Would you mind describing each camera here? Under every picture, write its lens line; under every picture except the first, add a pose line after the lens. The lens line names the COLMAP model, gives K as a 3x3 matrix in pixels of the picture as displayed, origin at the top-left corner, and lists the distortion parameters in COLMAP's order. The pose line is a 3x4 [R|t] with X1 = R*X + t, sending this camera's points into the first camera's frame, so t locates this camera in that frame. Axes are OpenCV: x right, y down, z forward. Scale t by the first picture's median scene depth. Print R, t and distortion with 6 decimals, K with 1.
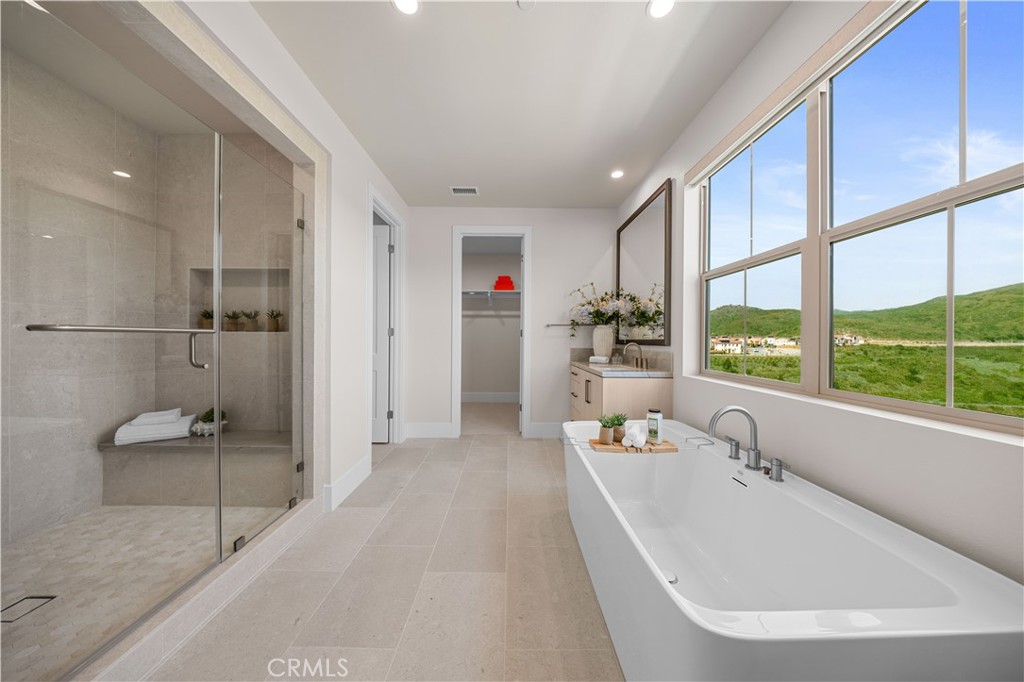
lens RADIAL K [[315.9, 0, 511.3], [0, 315.9, 341.8], [0, 0, 1]] dist [-0.006898, -0.000124]
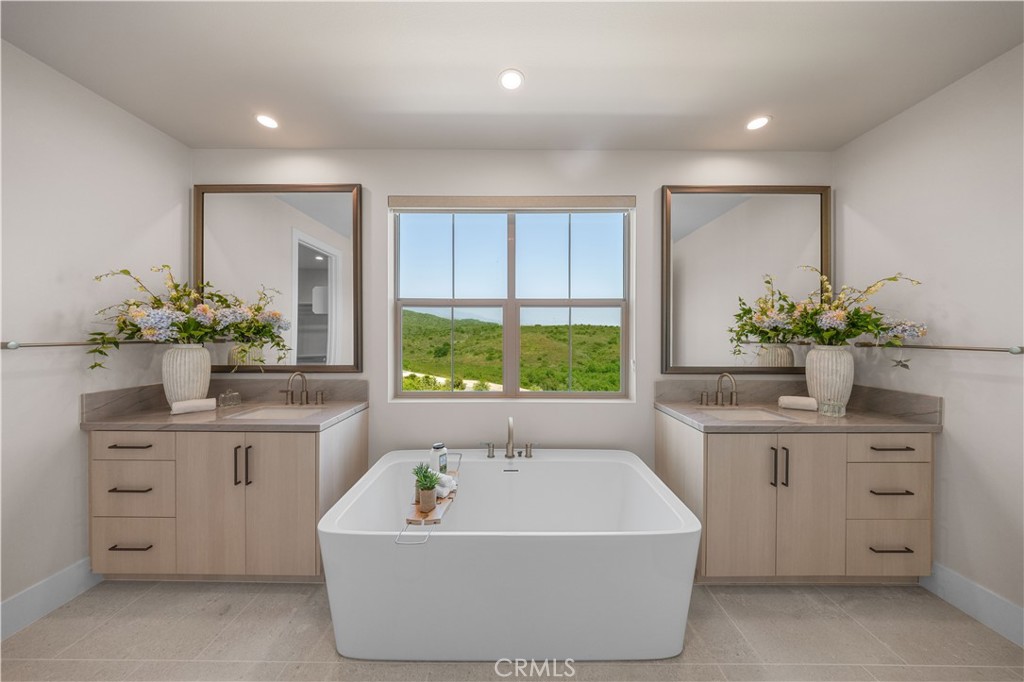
lens RADIAL K [[301.2, 0, 509.7], [0, 301.2, 335.9], [0, 0, 1]] dist [-0.000966, 0.000358]
pose [[0.002422, -0.006411, 0.999977, -0.305418], [0.005886, 0.999962, 0.006396, -0.080887], [-0.999980, 0.005871, 0.002460, 0.498720]]
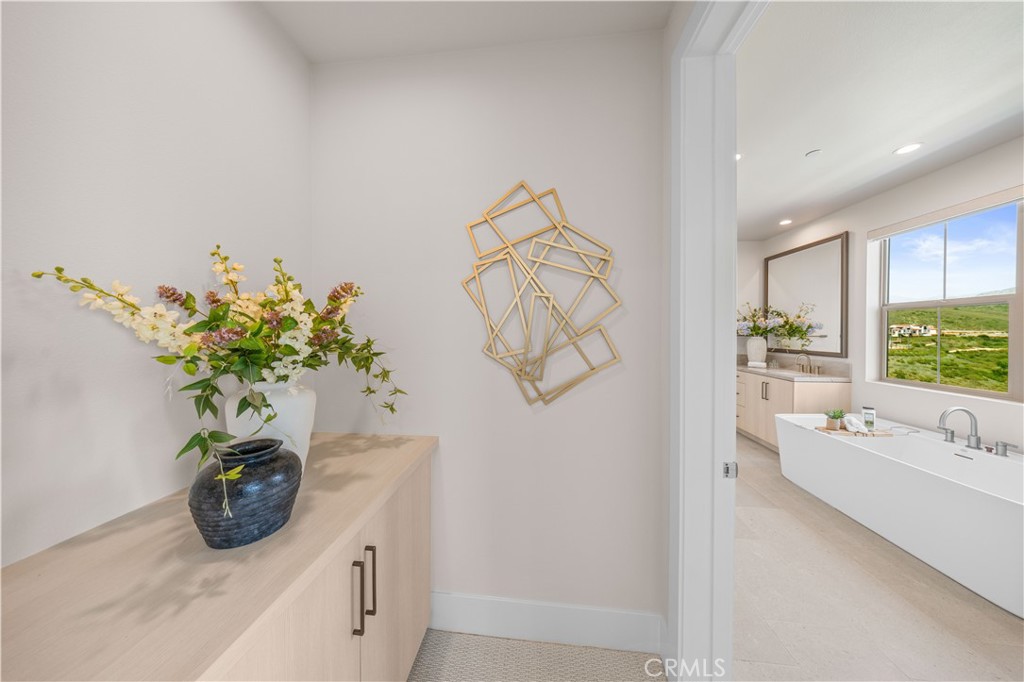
lens RADIAL K [[301.2, 0, 513.5], [0, 301.2, 335.2], [0, 0, 1]] dist [-0.000966, 0.000358]
pose [[0.994311, -0.003919, -0.106448, -0.649199], [0.004487, 0.999977, 0.005093, -0.082681], [0.106426, -0.005542, 0.994305, -0.345753]]
